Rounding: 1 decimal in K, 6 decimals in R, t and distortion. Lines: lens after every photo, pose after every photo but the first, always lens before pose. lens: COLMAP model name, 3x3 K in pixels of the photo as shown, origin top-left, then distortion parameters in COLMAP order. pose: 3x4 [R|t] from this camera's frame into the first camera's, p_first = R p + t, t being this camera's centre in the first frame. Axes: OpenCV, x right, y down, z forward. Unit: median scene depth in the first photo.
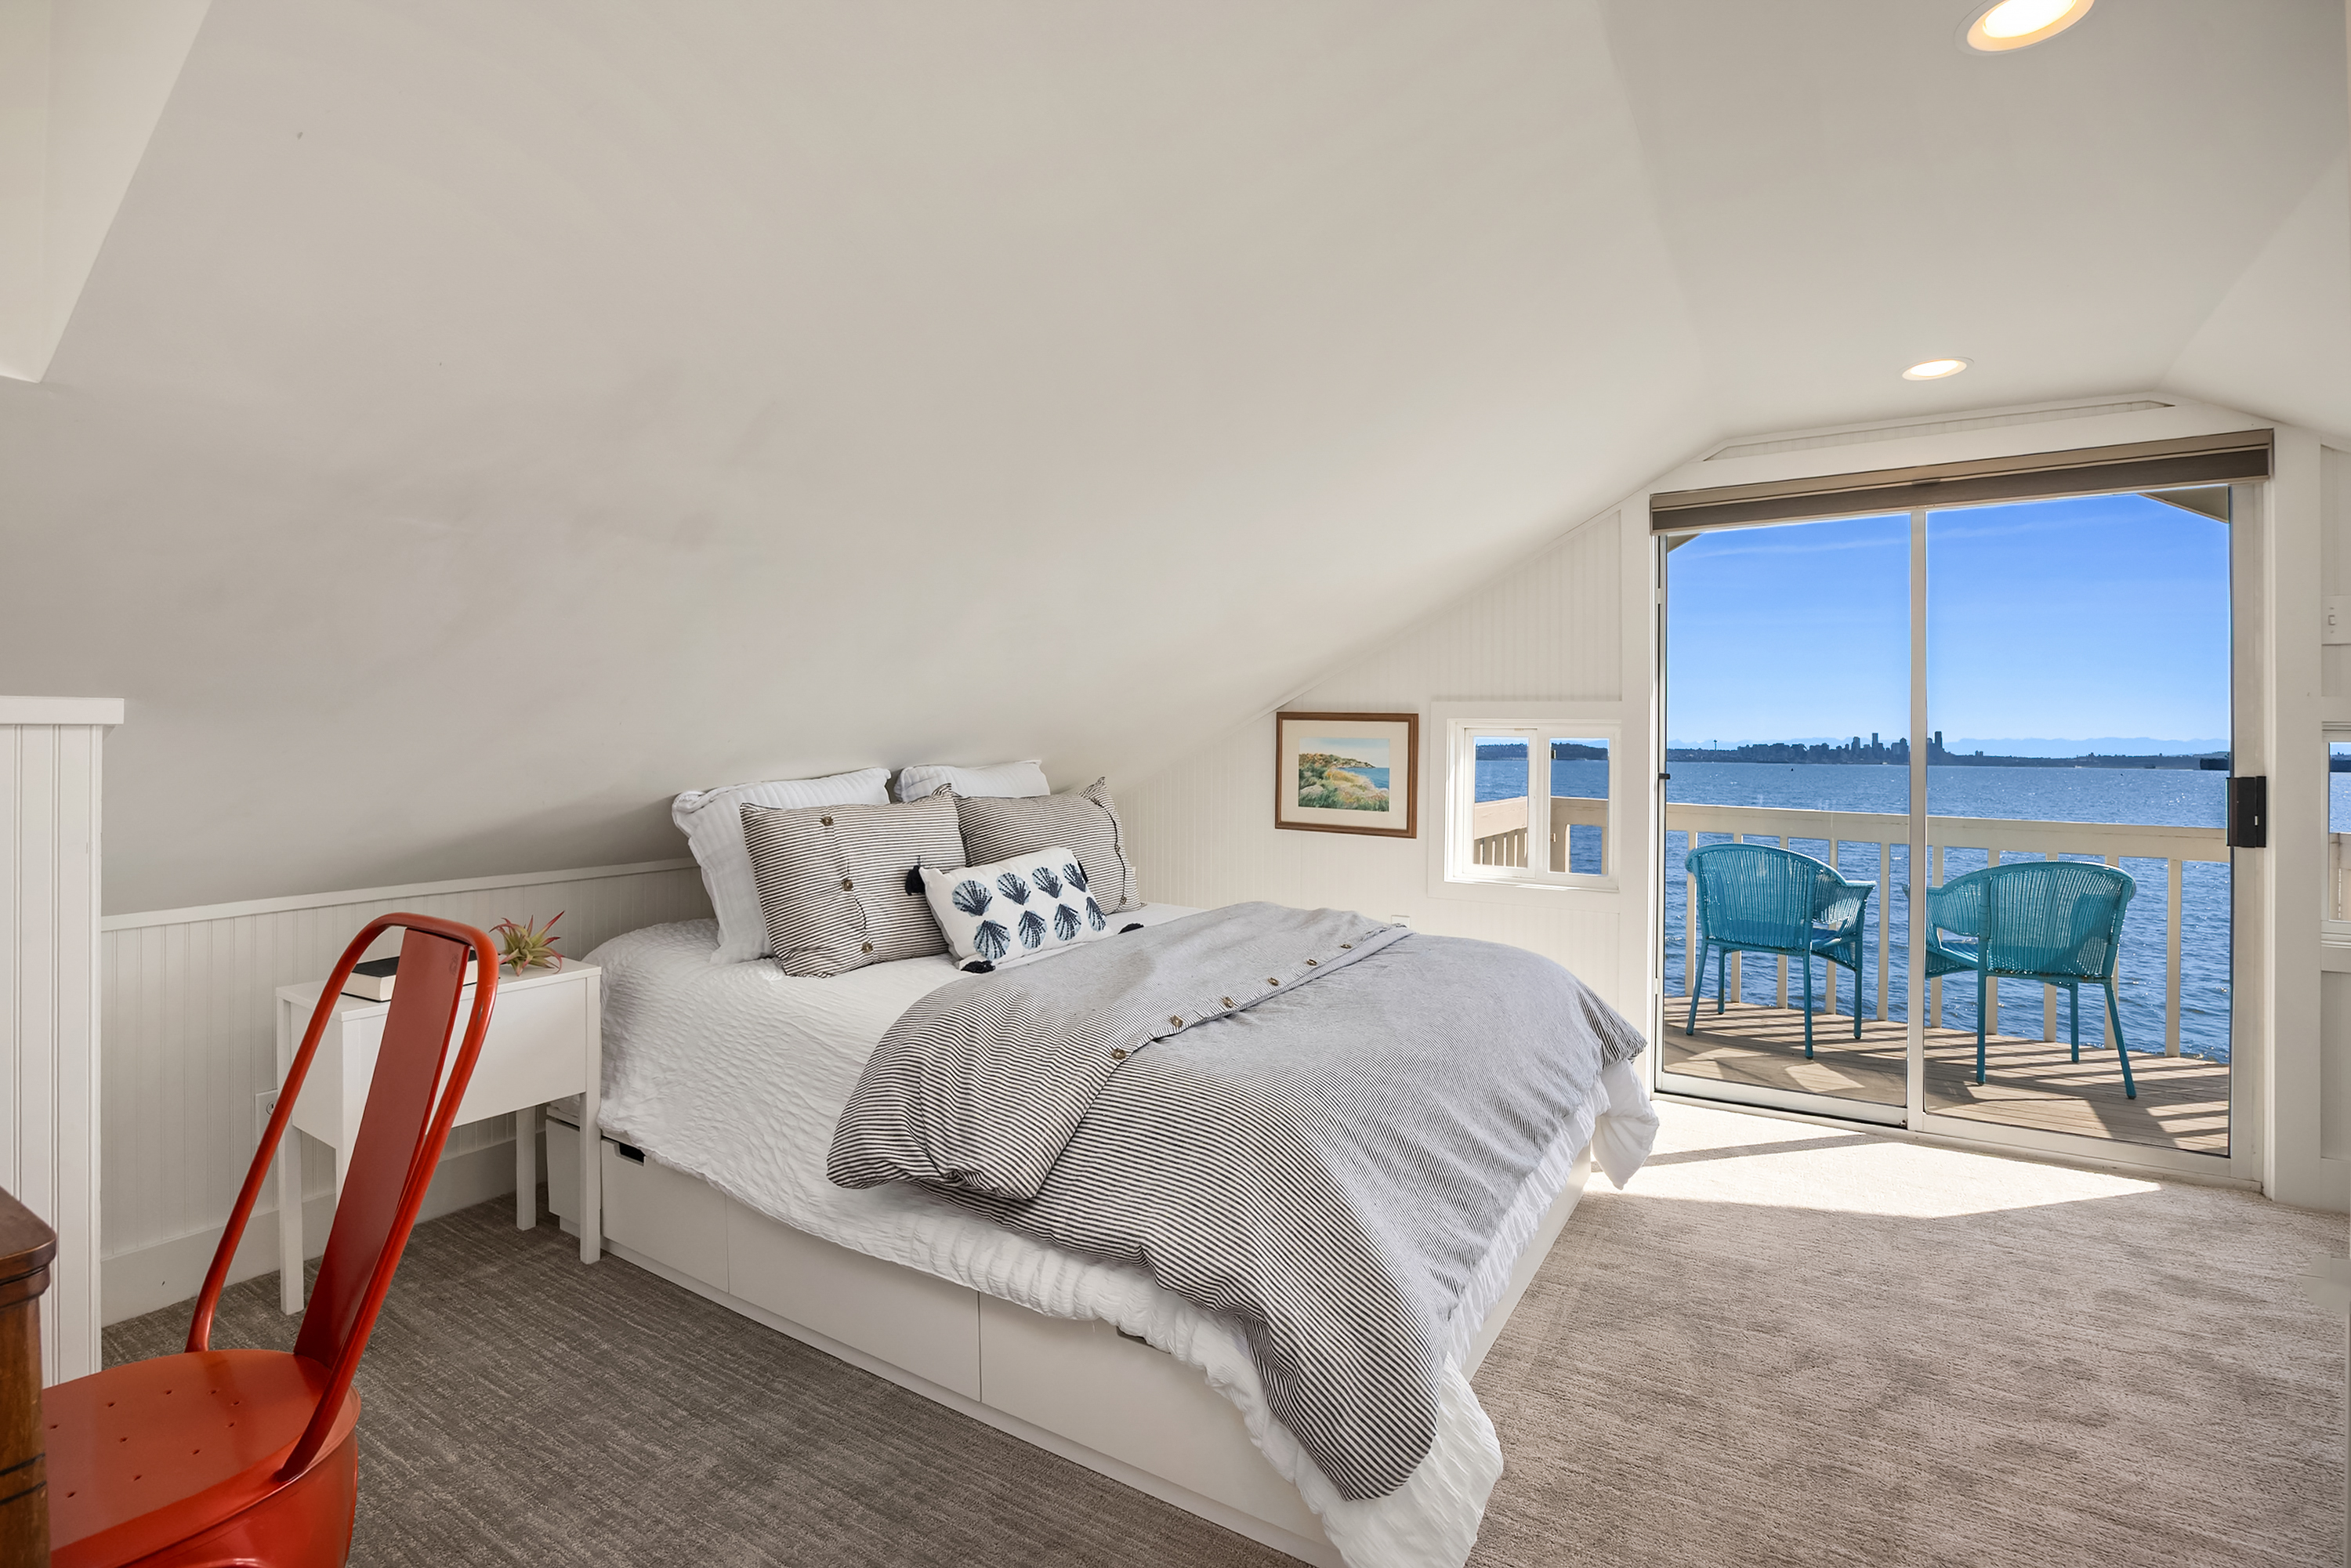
lens RADIAL K [[1099.3, 0, 1137.0], [0, 1099.3, 756.1], [0, 0, 1]] dist [-0.014342, 0.001365]
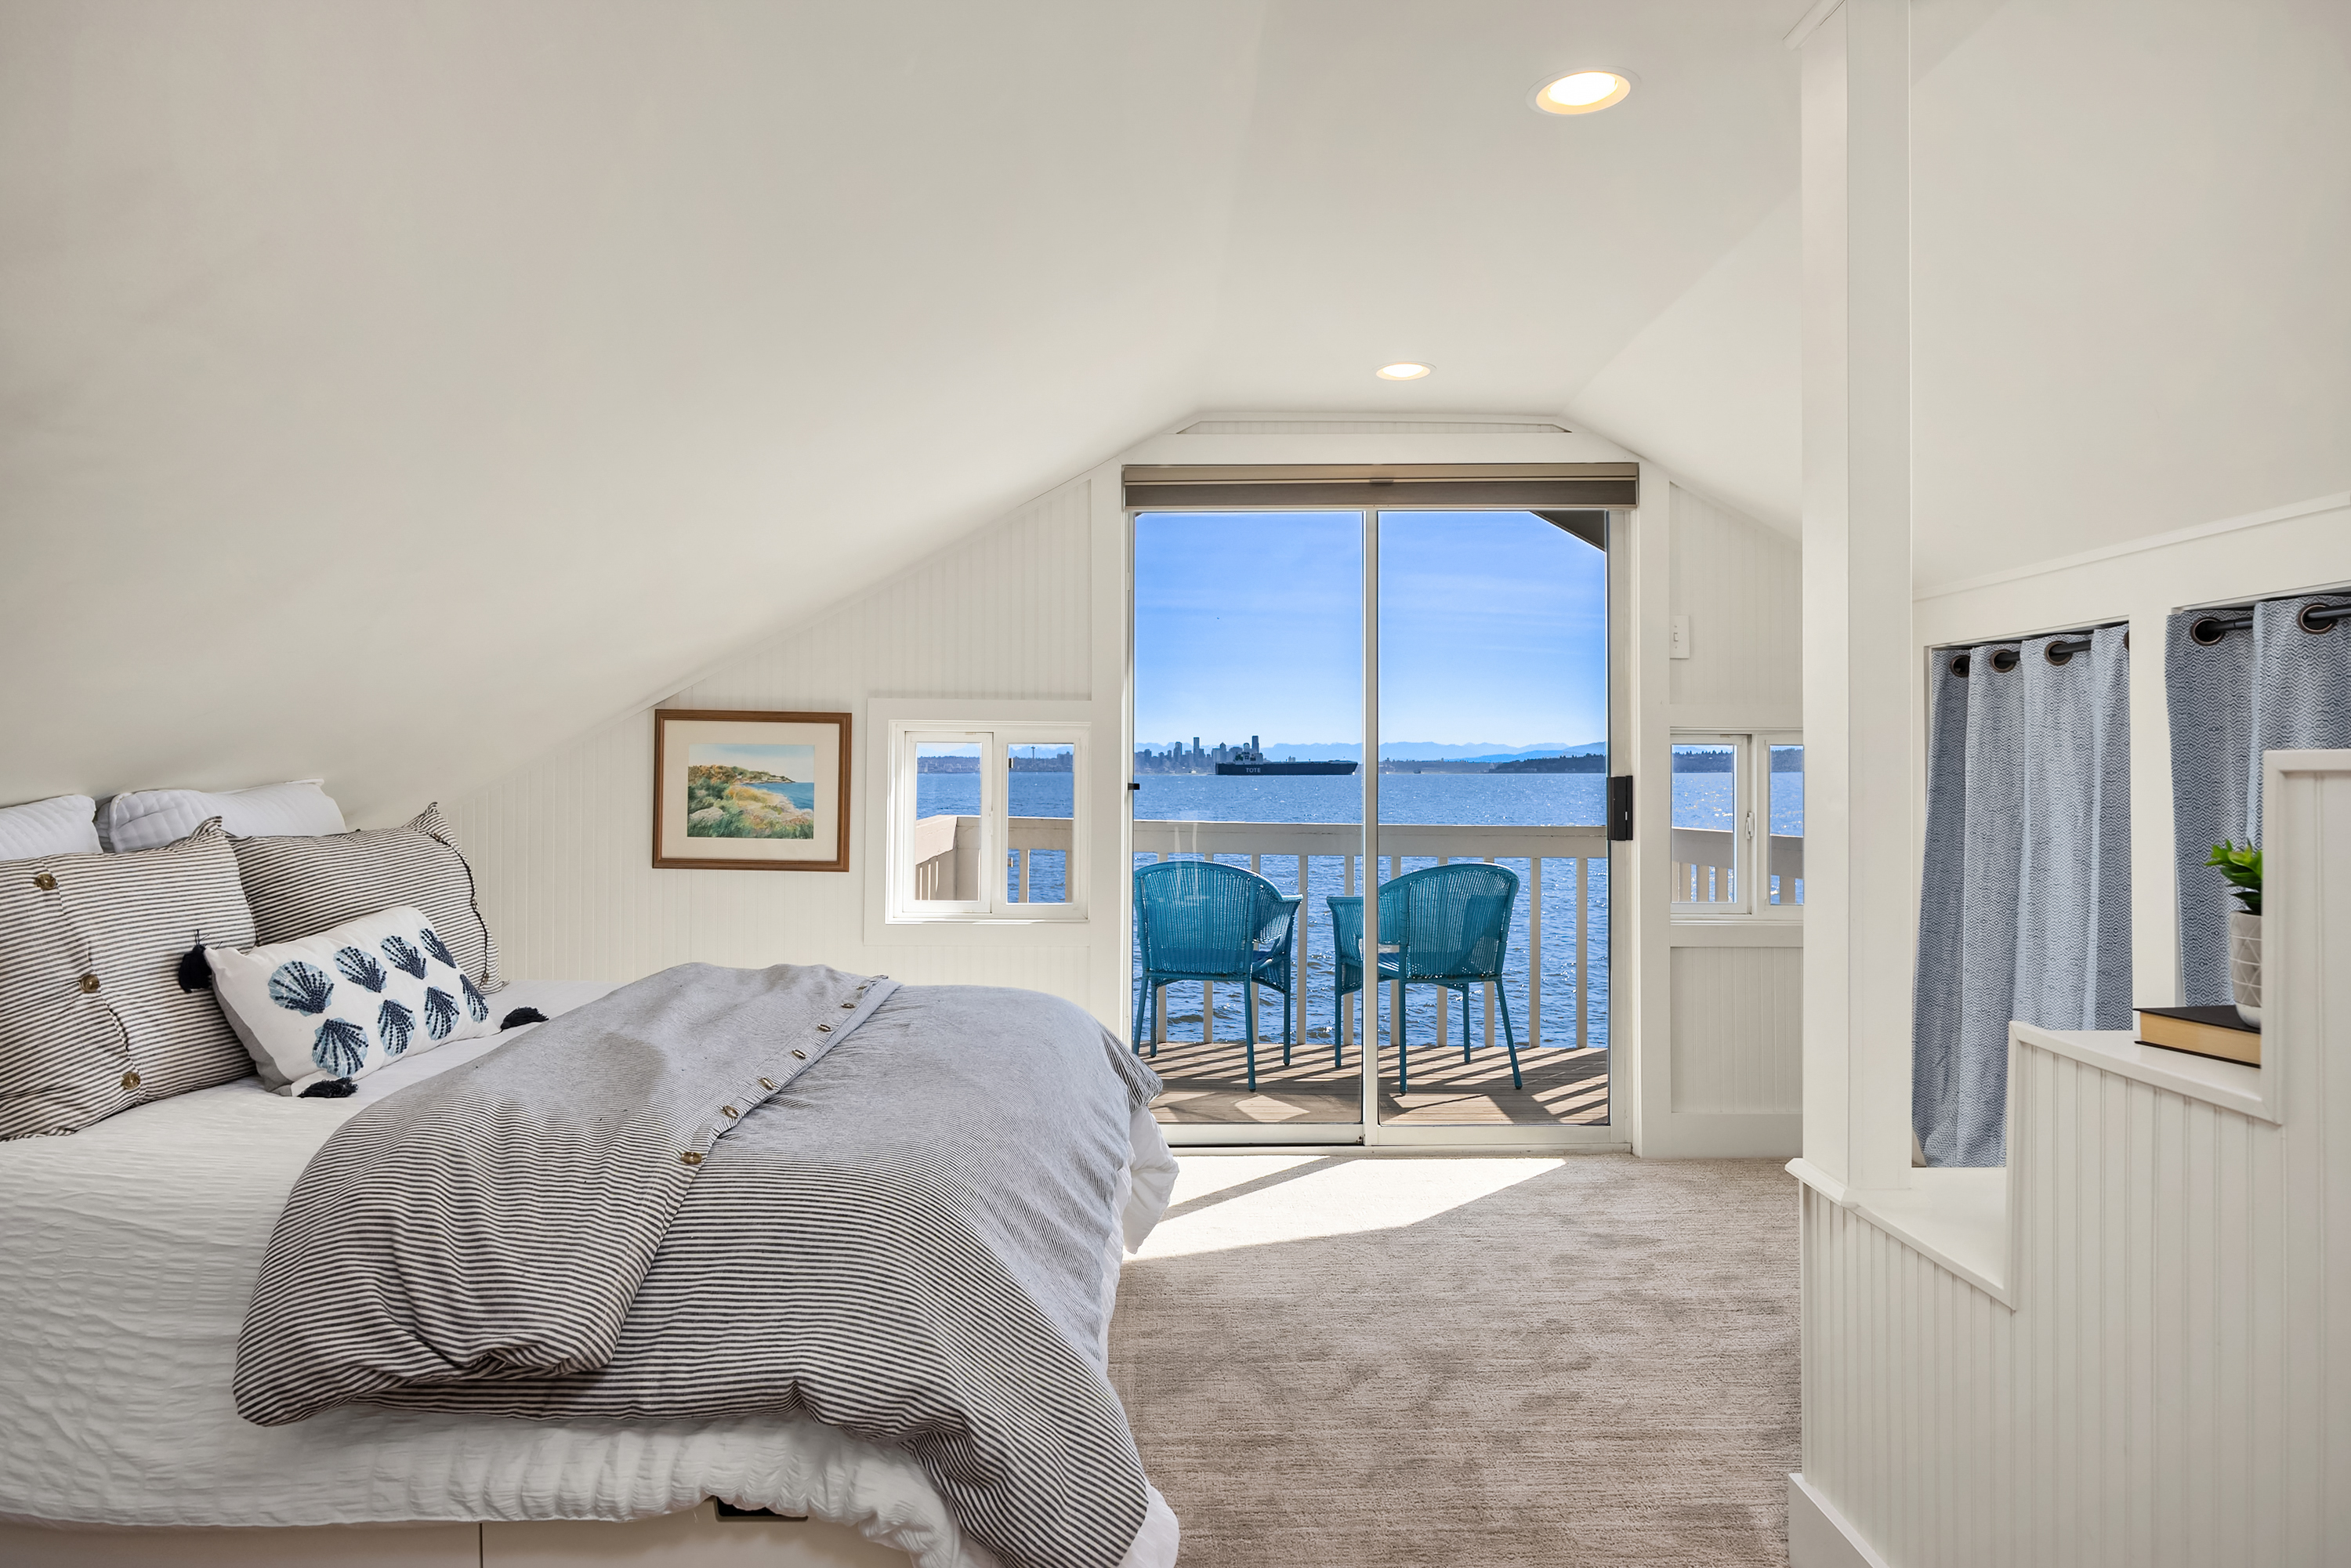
lens RADIAL K [[1501.2, 0, 1154.1], [0, 1501.2, 773.9], [0, 0, 1]] dist [0.000075, -0.000253]
pose [[0.843612, -0.013724, 0.536777, -0.204262], [0.012190, 0.999905, 0.006407, 0.001211], [-0.536814, 0.001138, 0.843700, -0.034315]]
